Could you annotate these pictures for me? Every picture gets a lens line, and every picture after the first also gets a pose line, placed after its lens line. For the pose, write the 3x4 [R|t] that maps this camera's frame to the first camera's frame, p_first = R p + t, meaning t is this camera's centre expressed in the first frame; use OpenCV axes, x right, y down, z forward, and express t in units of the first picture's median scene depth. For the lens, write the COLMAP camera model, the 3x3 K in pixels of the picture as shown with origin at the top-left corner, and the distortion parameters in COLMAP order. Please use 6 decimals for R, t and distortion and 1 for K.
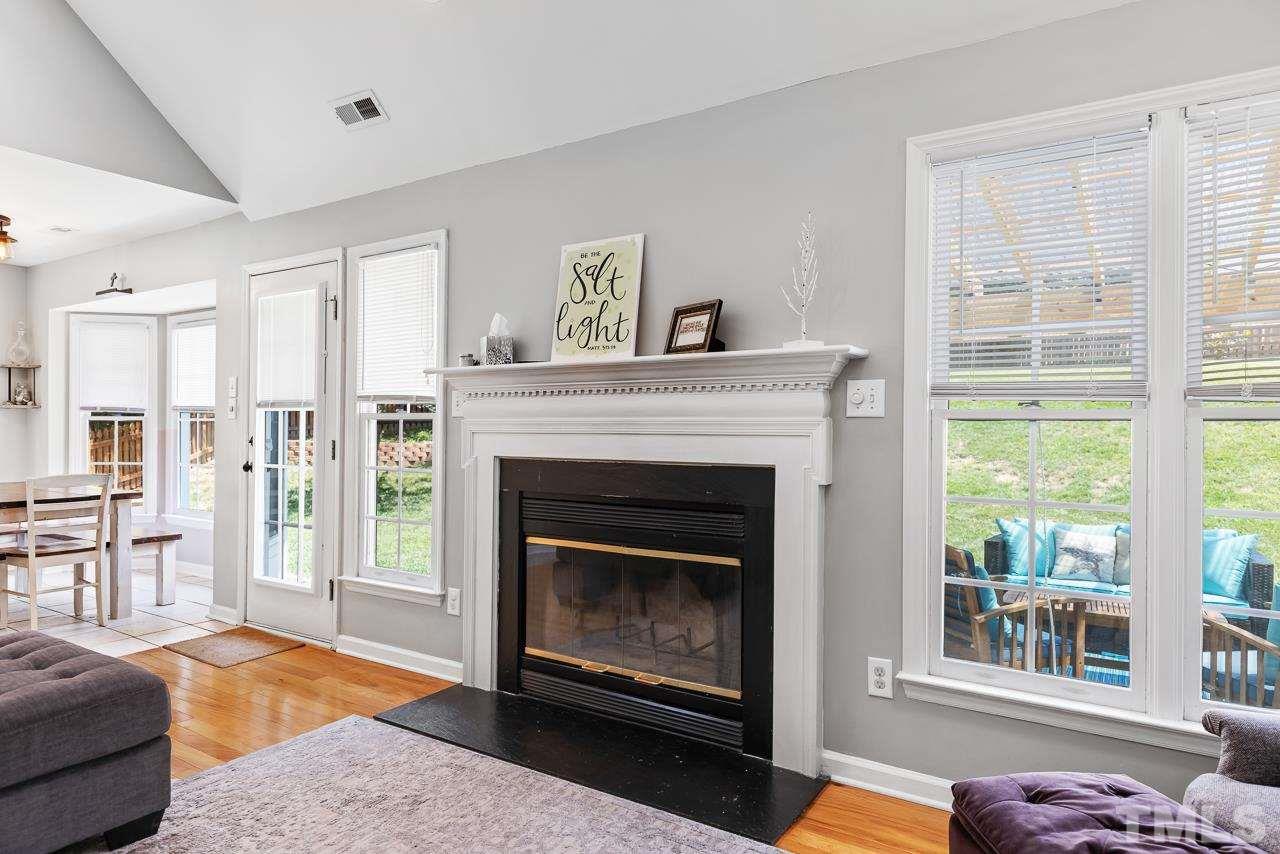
lens RADIAL K [[762.1, 0, 637.4], [0, 762.1, 423.8], [0, 0, 1]] dist [-0.001238, -0.000190]
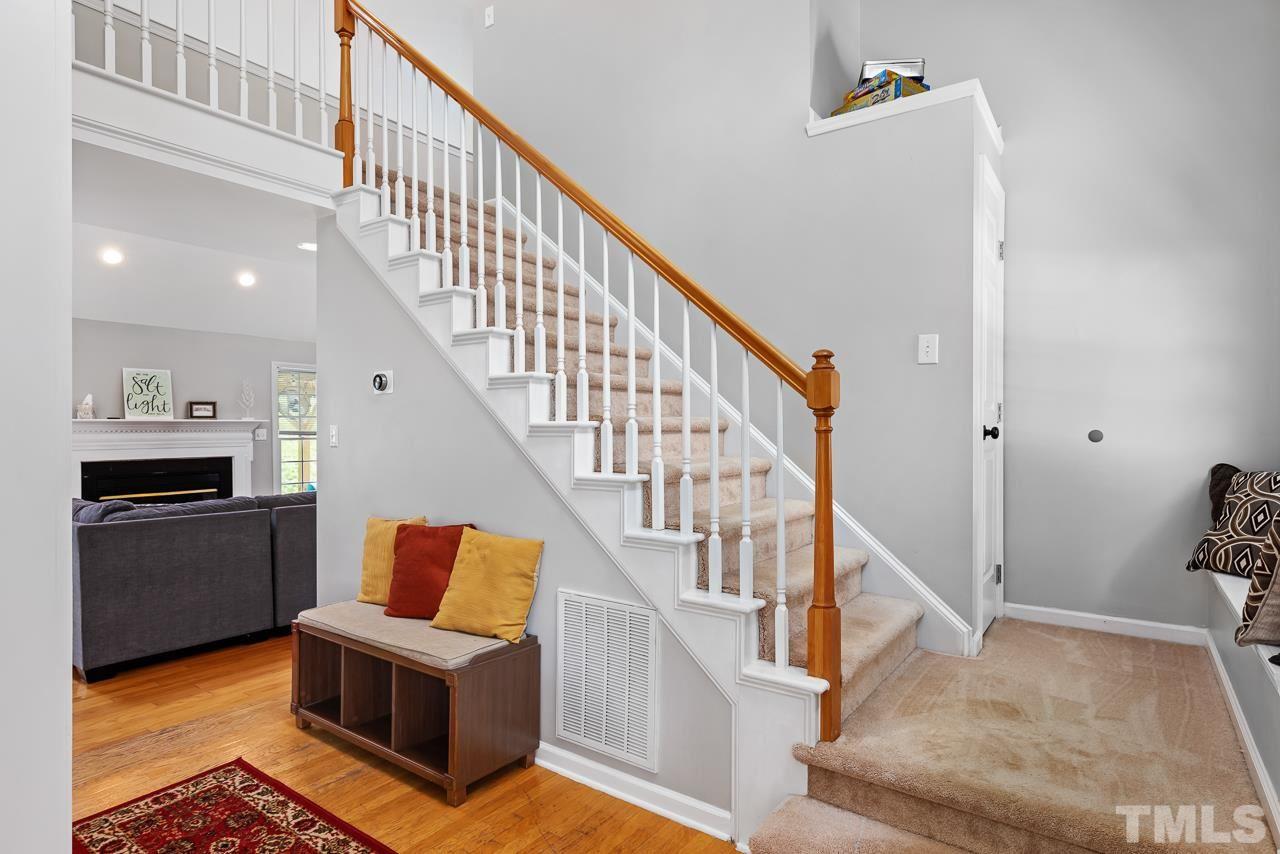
lens RADIAL K [[689.9, 0, 637.5], [0, 689.9, 427.6], [0, 0, 1]] dist [0.005680, 0.001274]
pose [[0.040655, 0.000611, 0.999173, -2.317685], [0.009542, 0.999954, -0.001000, -0.038872], [-0.999128, 0.009575, 0.040647, -0.693329]]
